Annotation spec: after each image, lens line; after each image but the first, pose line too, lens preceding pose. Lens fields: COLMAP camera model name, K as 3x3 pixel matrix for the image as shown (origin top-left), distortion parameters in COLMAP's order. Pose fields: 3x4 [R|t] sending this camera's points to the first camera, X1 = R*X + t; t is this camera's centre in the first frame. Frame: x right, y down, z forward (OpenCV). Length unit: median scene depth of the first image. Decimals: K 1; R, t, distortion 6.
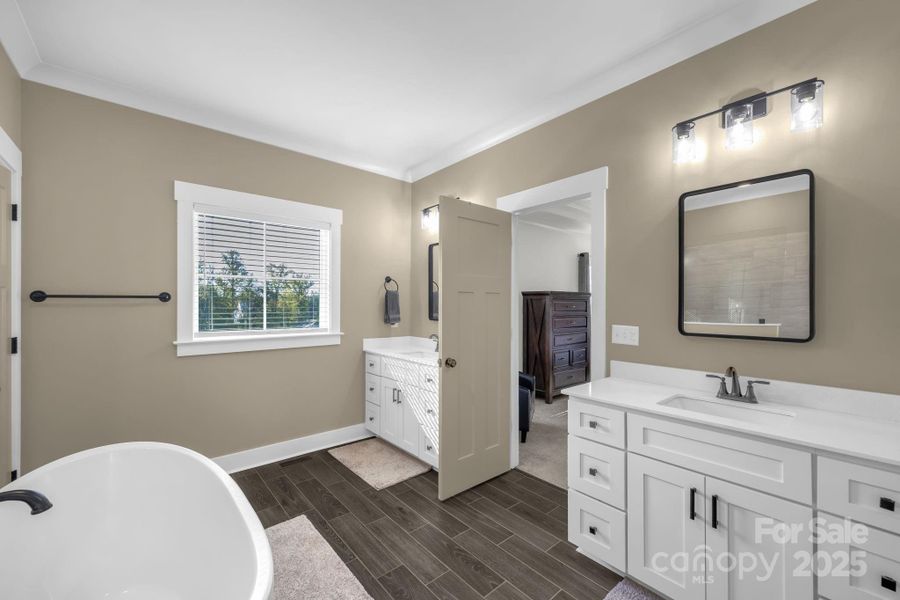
lens RADIAL K [[364.3, 0, 447.0], [0, 364.3, 301.7], [0, 0, 1]] dist [-0.001012, 0.000016]
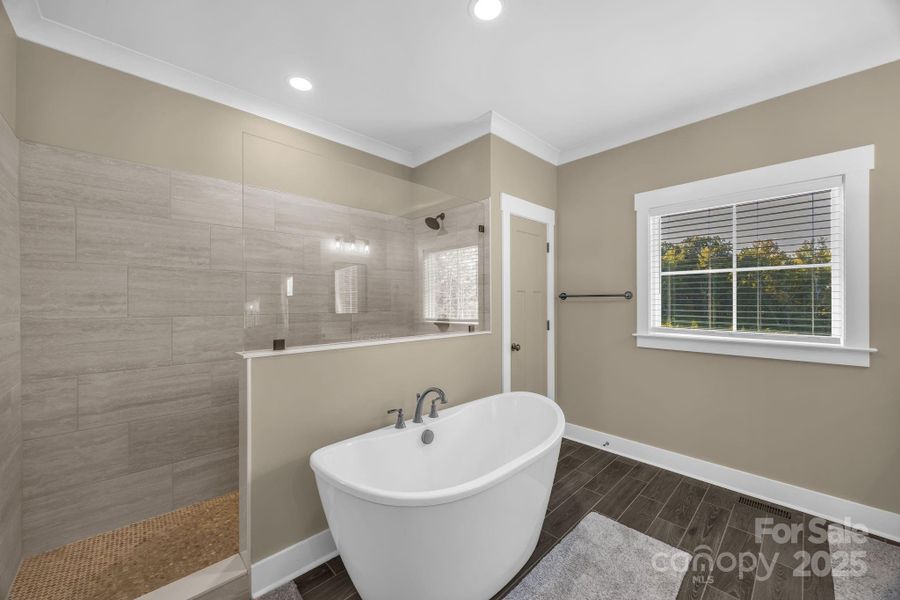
lens RADIAL K [[338.2, 0, 450.0], [0, 338.2, 302.8], [0, 0, 1]] dist [-0.001443, 0.000218]
pose [[0.055446, 0.002979, -0.998457, 0.258112], [0.007704, 0.999965, 0.003412, 0.003133], [0.998432, -0.007881, 0.055421, 0.312190]]
